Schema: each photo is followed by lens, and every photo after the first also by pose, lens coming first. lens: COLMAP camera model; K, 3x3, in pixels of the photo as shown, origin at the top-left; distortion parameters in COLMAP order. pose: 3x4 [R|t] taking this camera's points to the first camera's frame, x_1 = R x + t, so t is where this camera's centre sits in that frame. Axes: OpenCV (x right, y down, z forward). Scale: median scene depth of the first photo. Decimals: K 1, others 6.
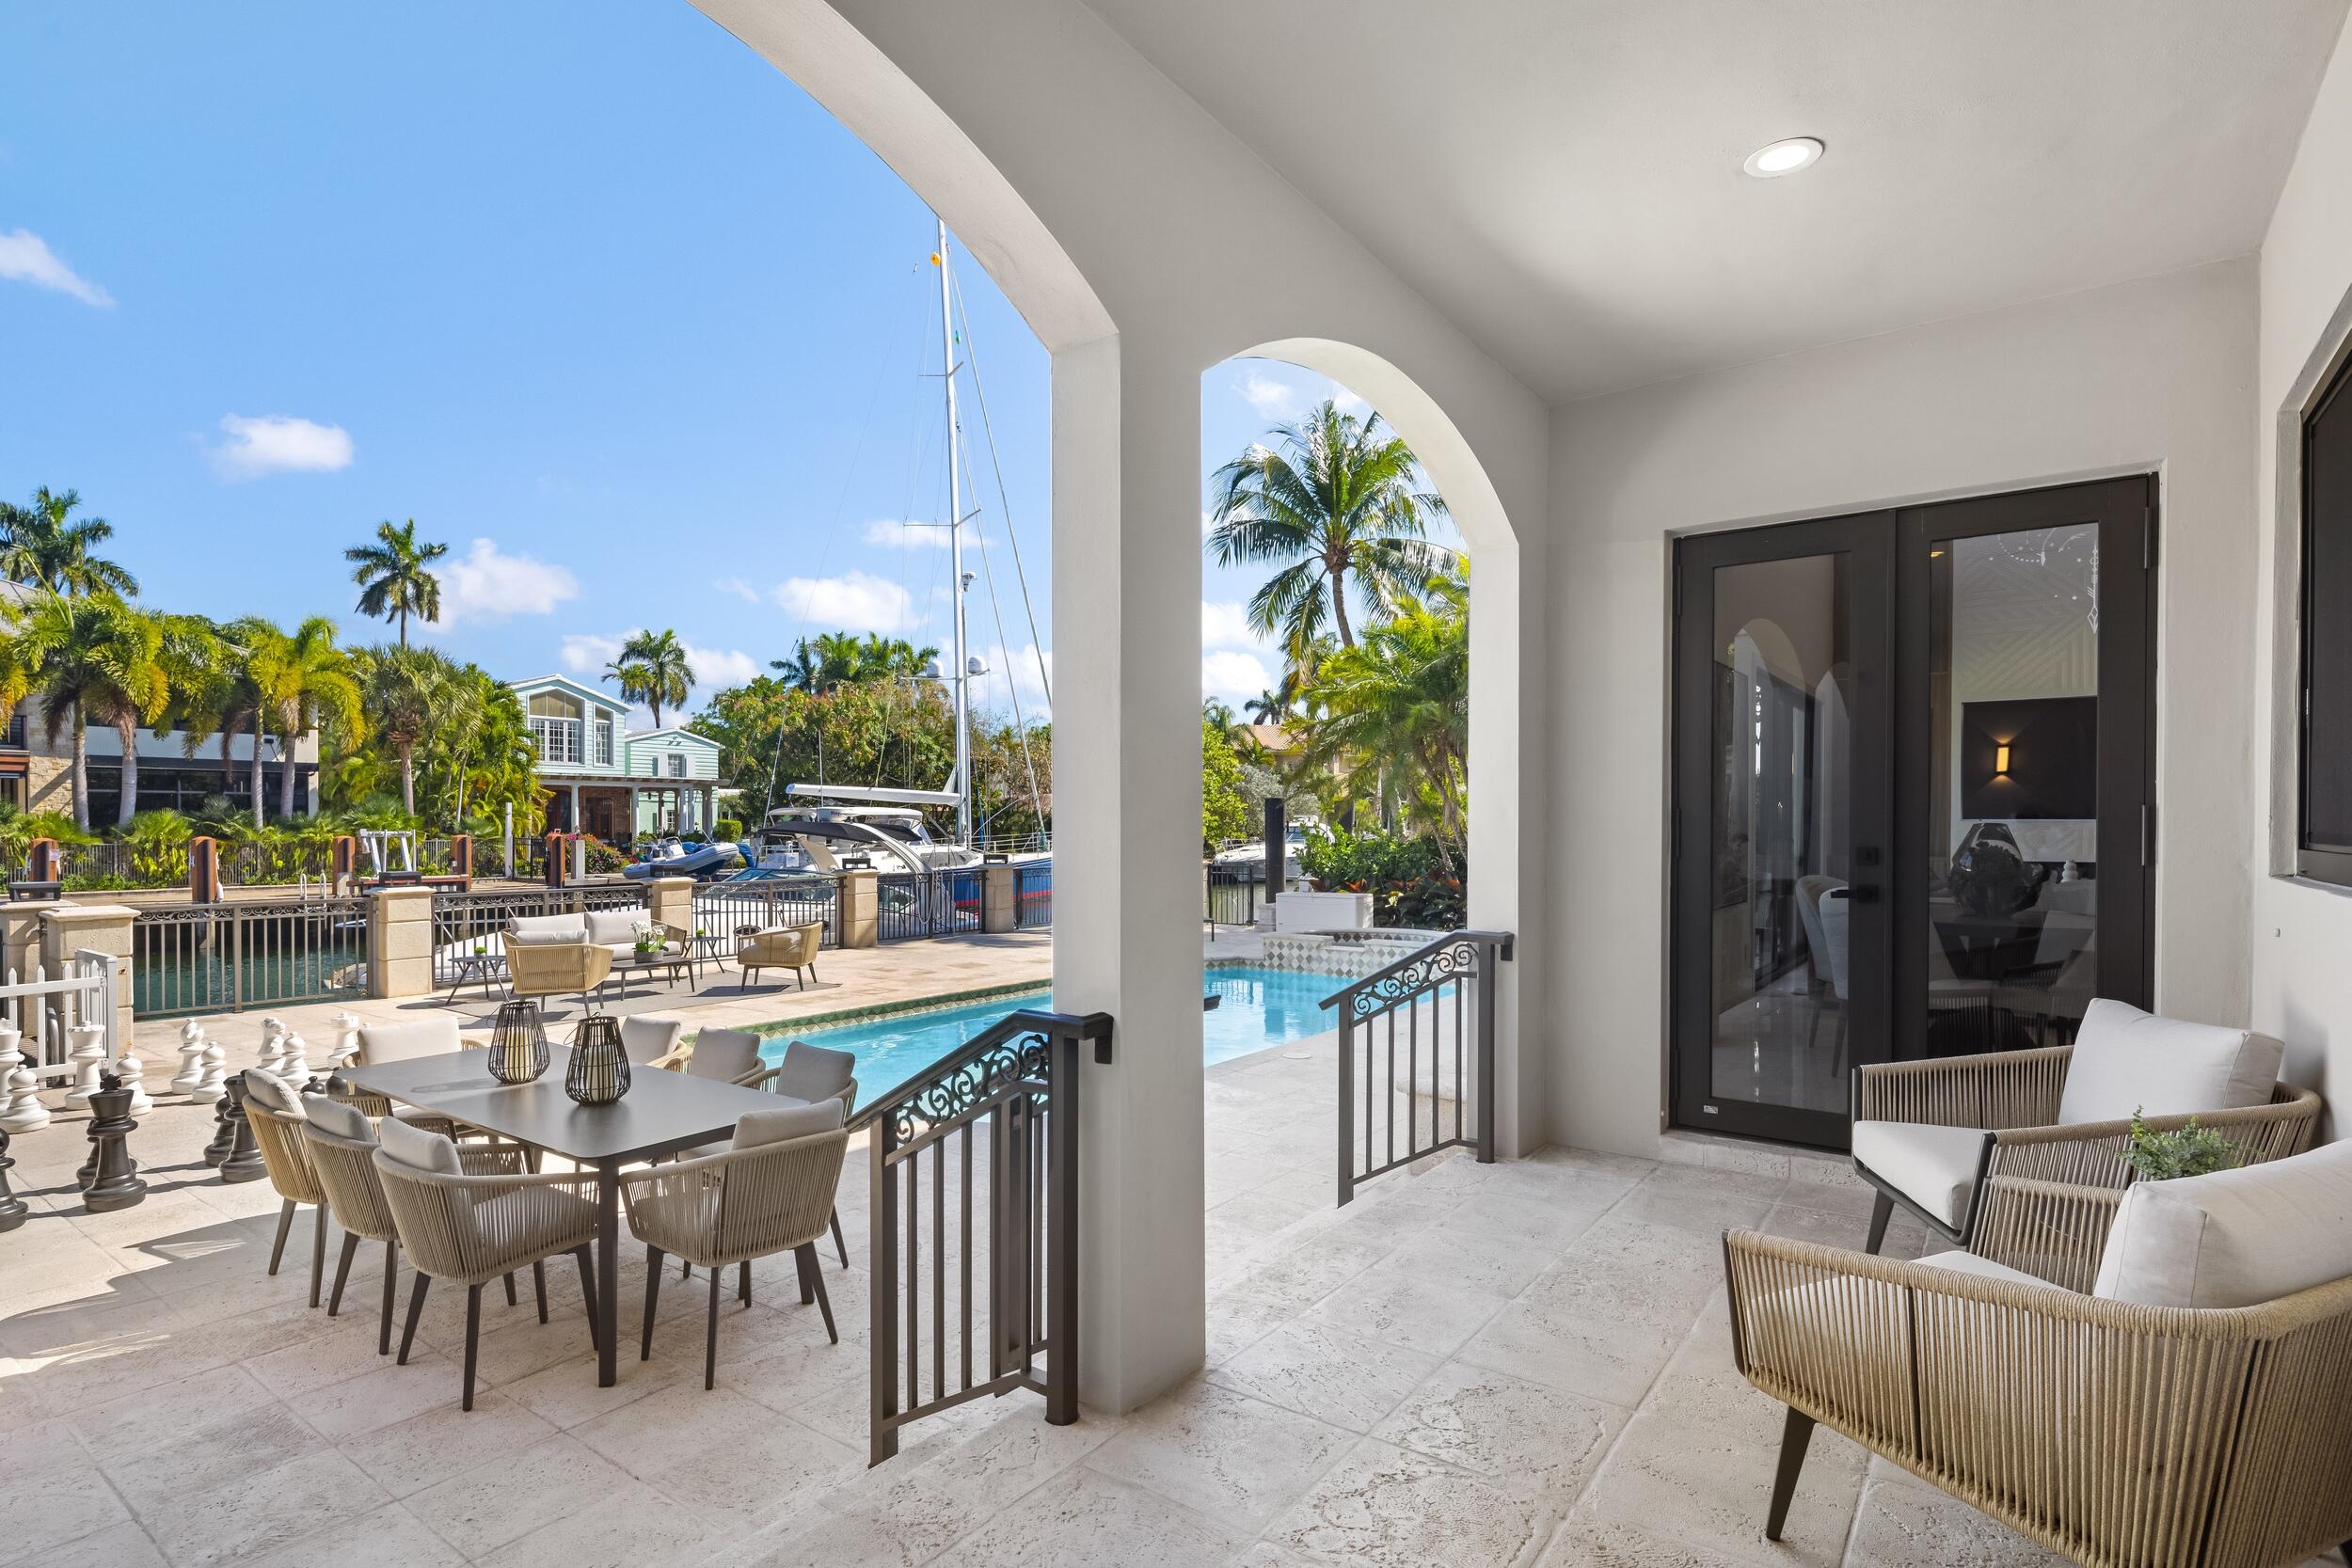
lens RADIAL K [[1156.7, 0, 1172.7], [0, 1156.7, 839.7], [0, 0, 1]] dist [-0.002558, -0.002455]
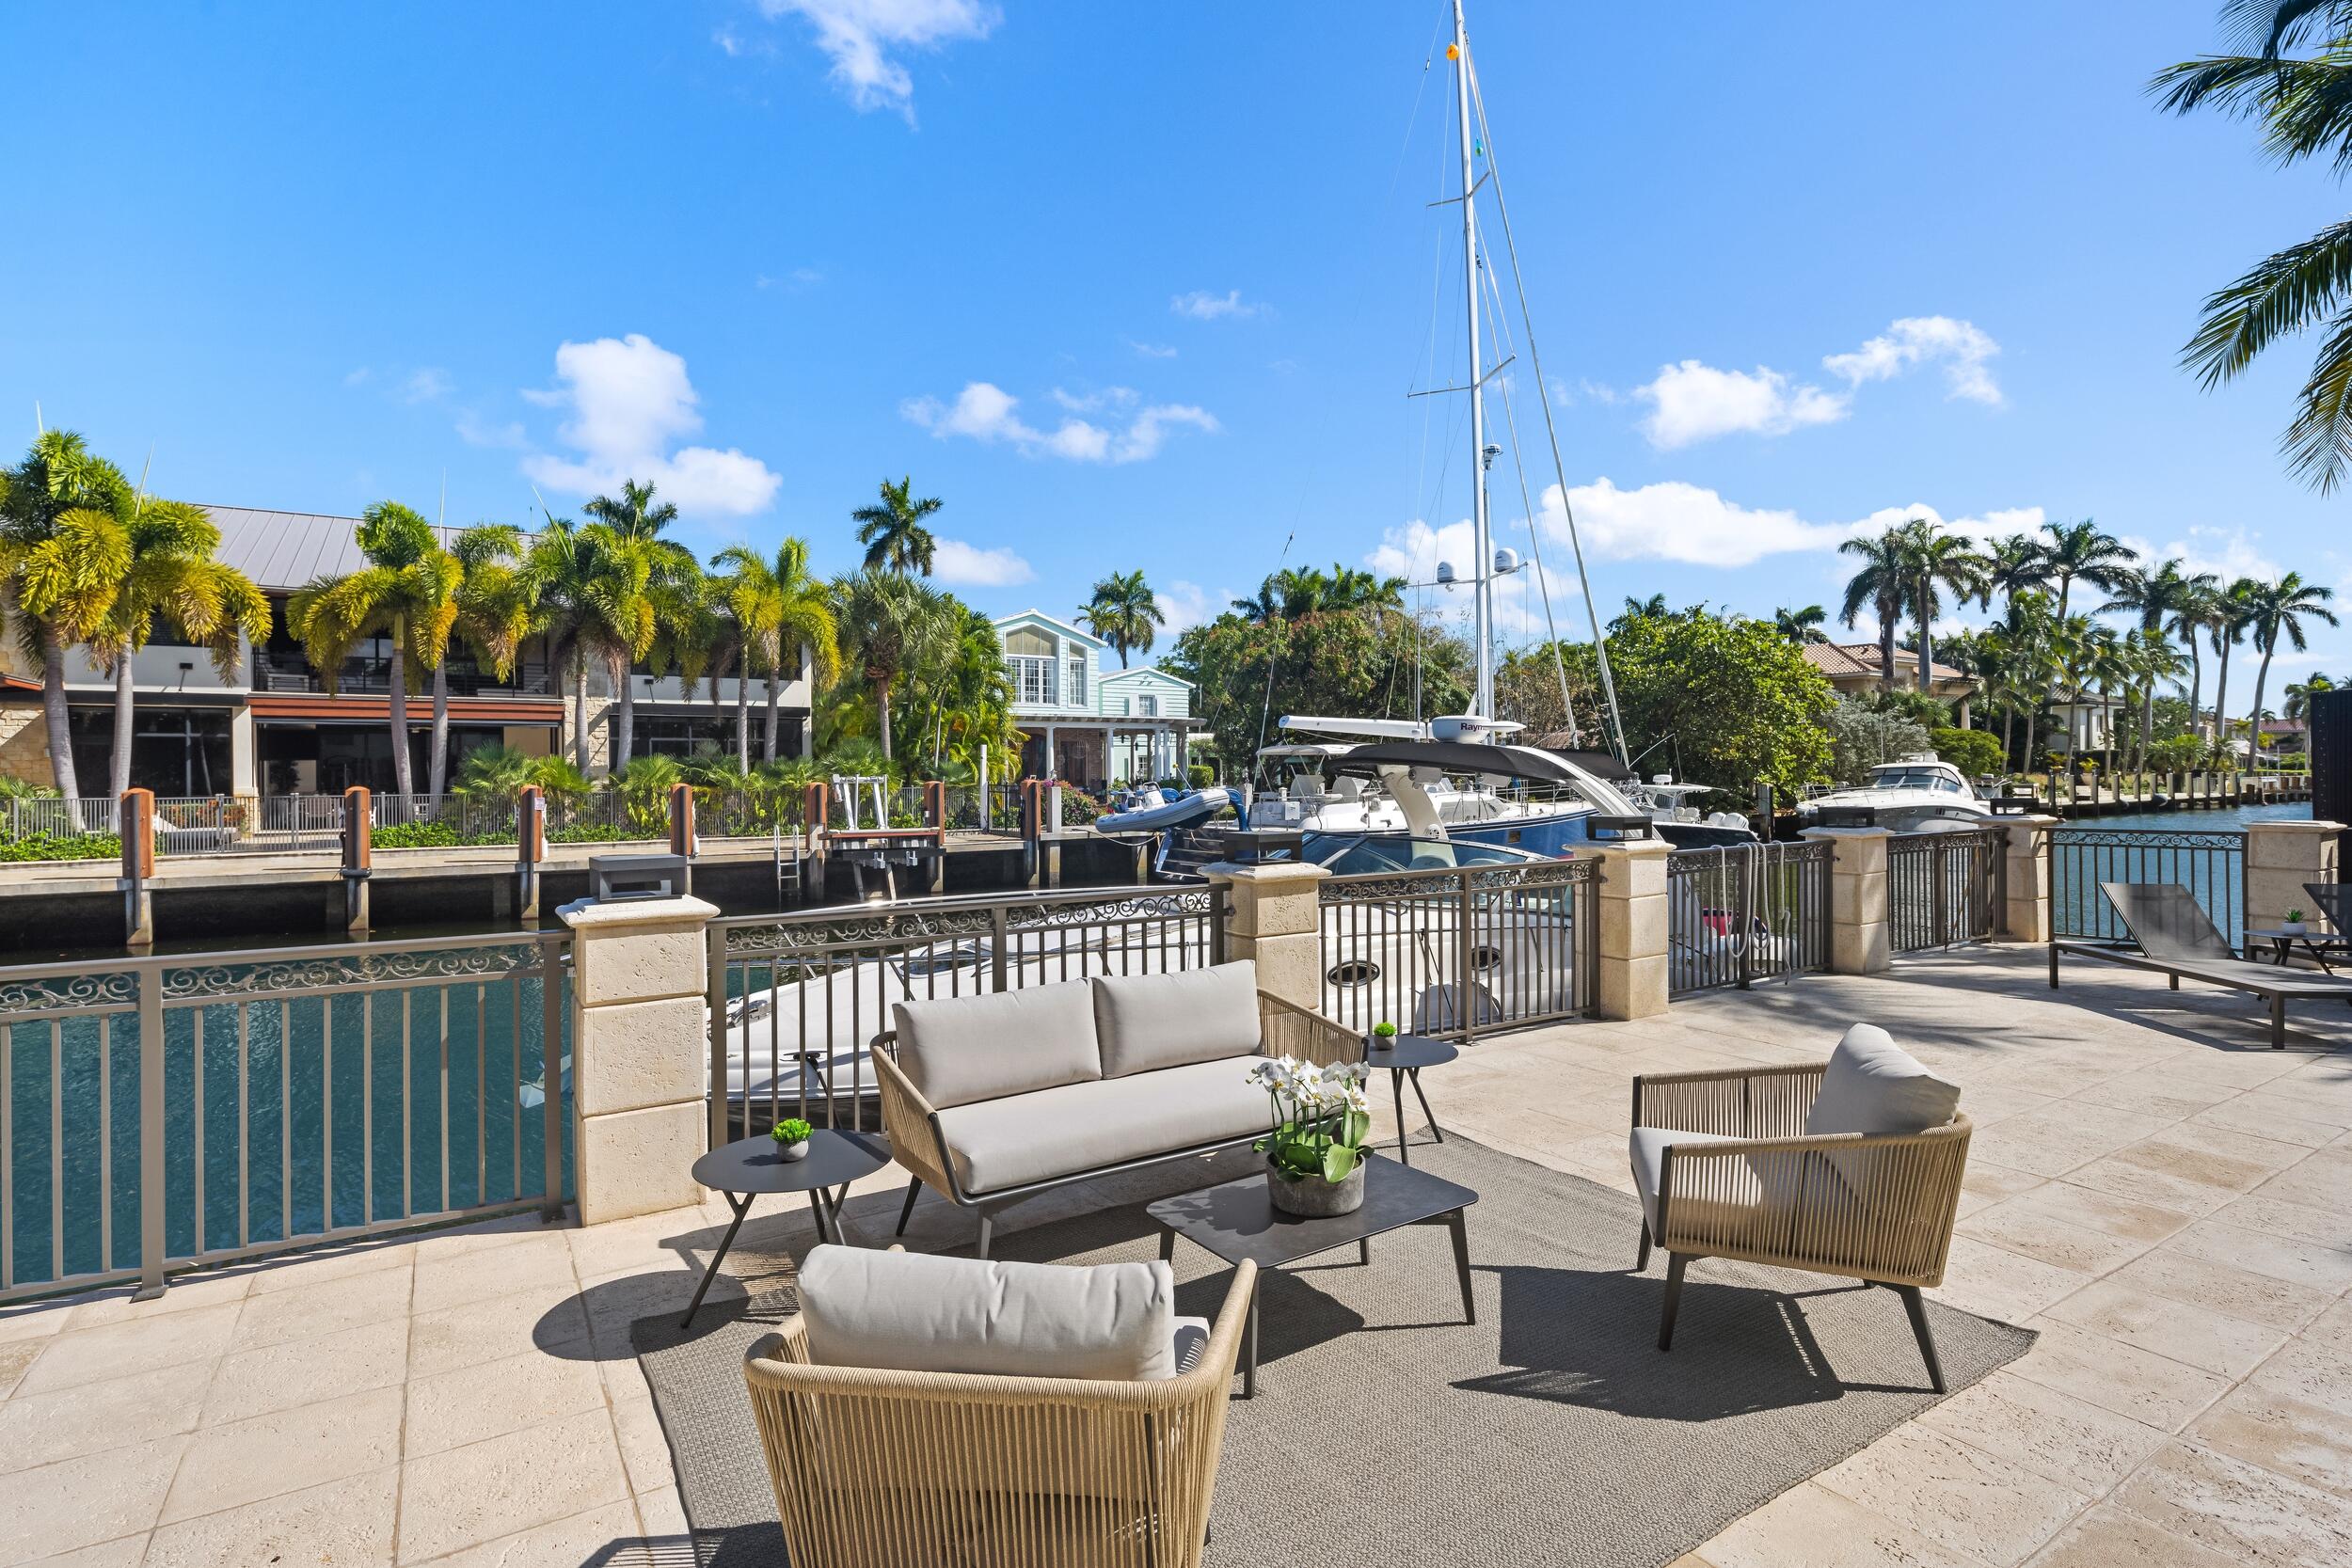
lens RADIAL K [[1133.6, 0, 1161.4], [0, 1133.6, 774.6], [0, 0, 1]] dist [0.003937, -0.004057]
pose [[0.929561, -0.007595, -0.368590, -0.143306], [0.003122, 0.999914, -0.012730, 0.002653], [0.368656, 0.010683, 0.929505, 0.271581]]
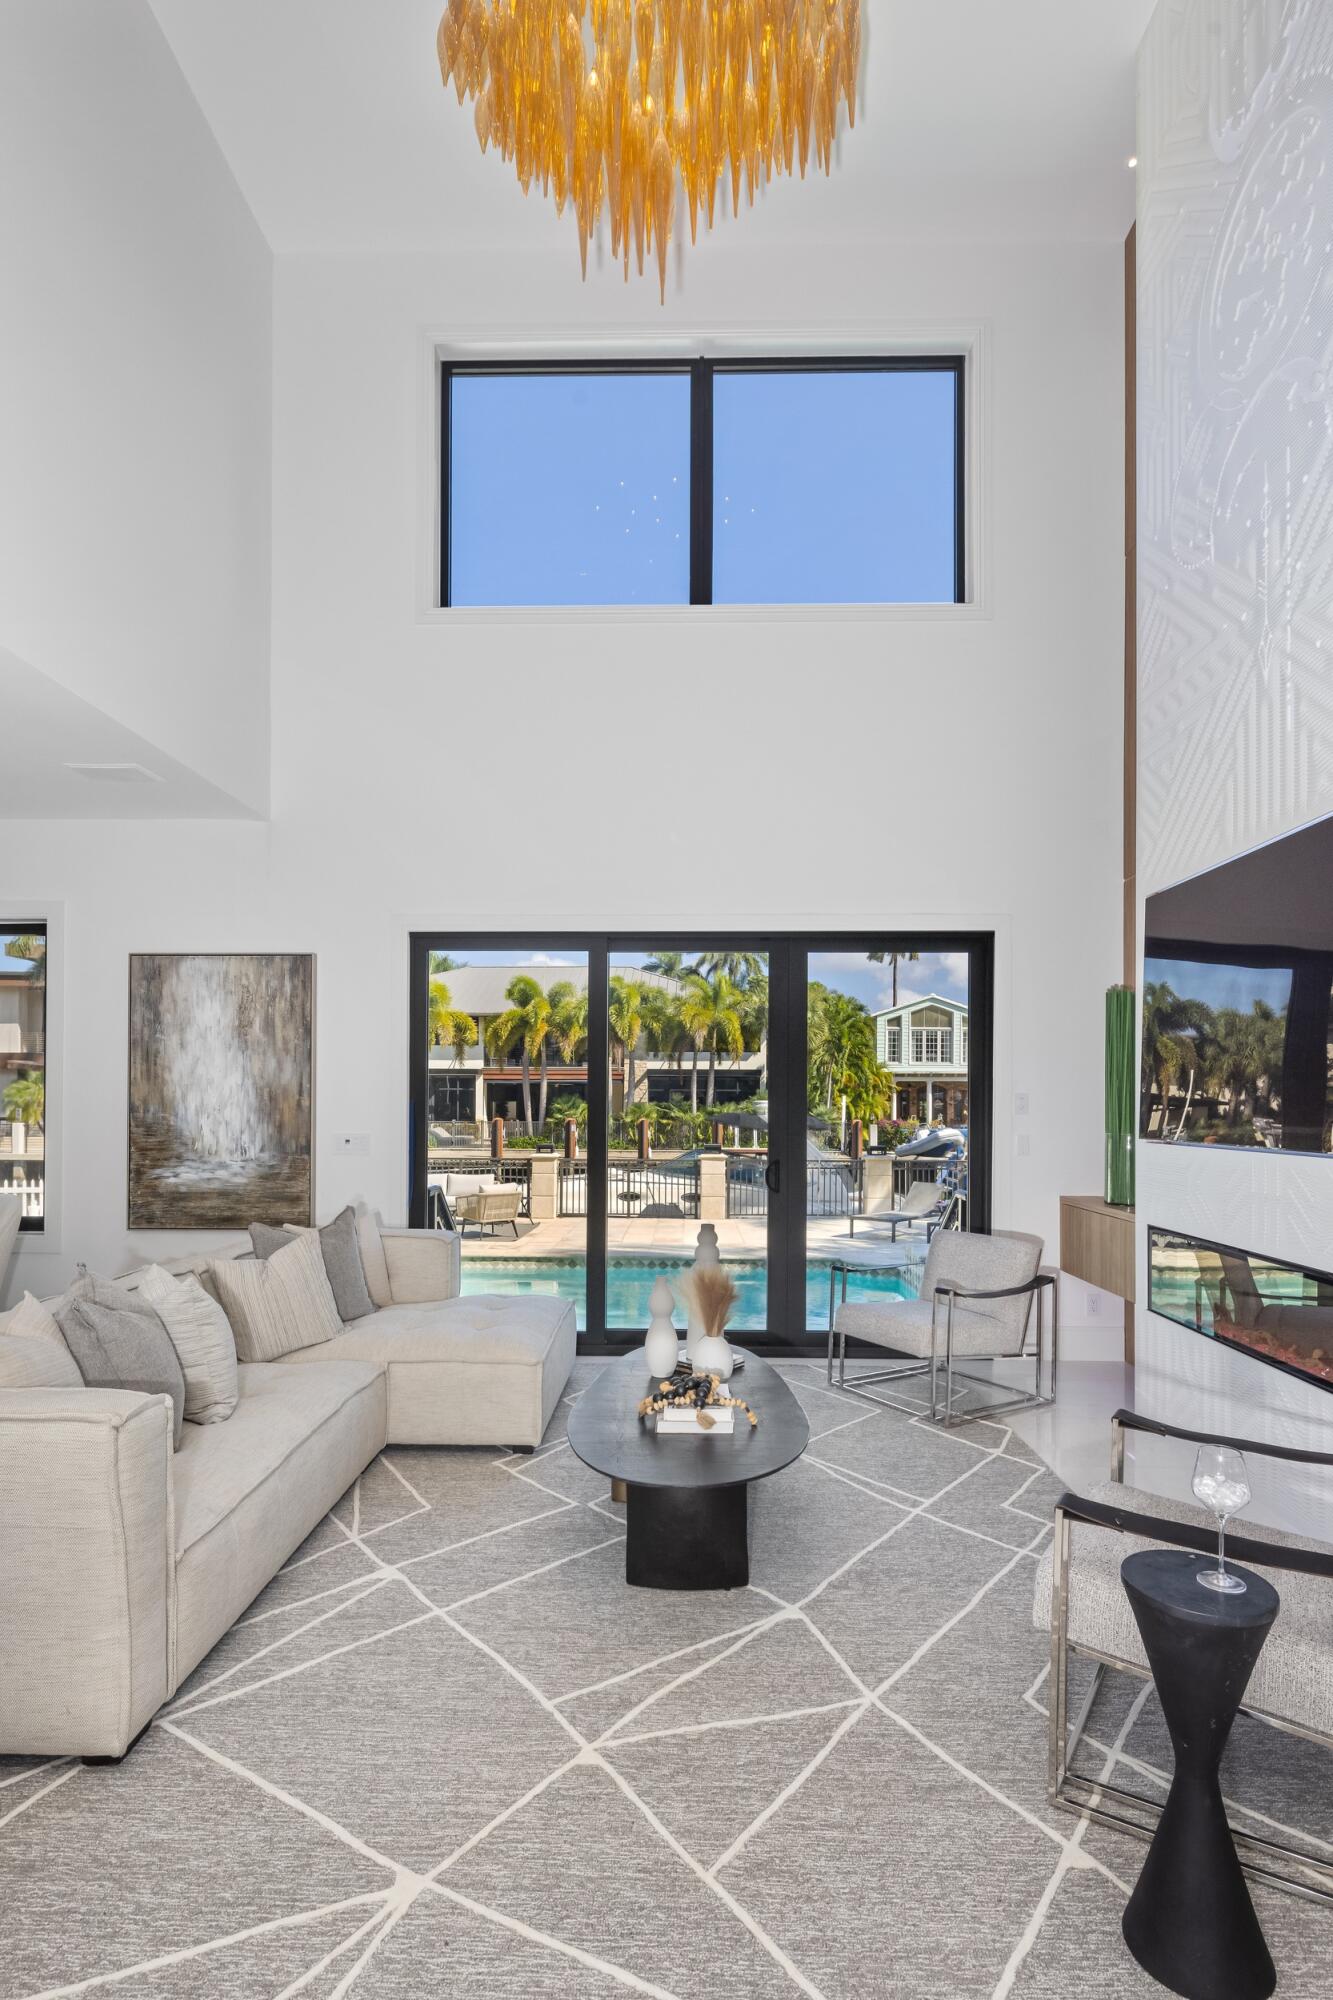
lens RADIAL K [[1001.4, 0, 672.0], [0, 1001.4, 1095.6], [0, 0, 1]] dist [0.002323, -0.001354]
pose [[0.575731, -0.005816, -0.817619, 0.285846], [-0.016620, 0.999685, -0.018814, -0.007511], [0.817470, 0.024421, 0.575453, 0.189587]]
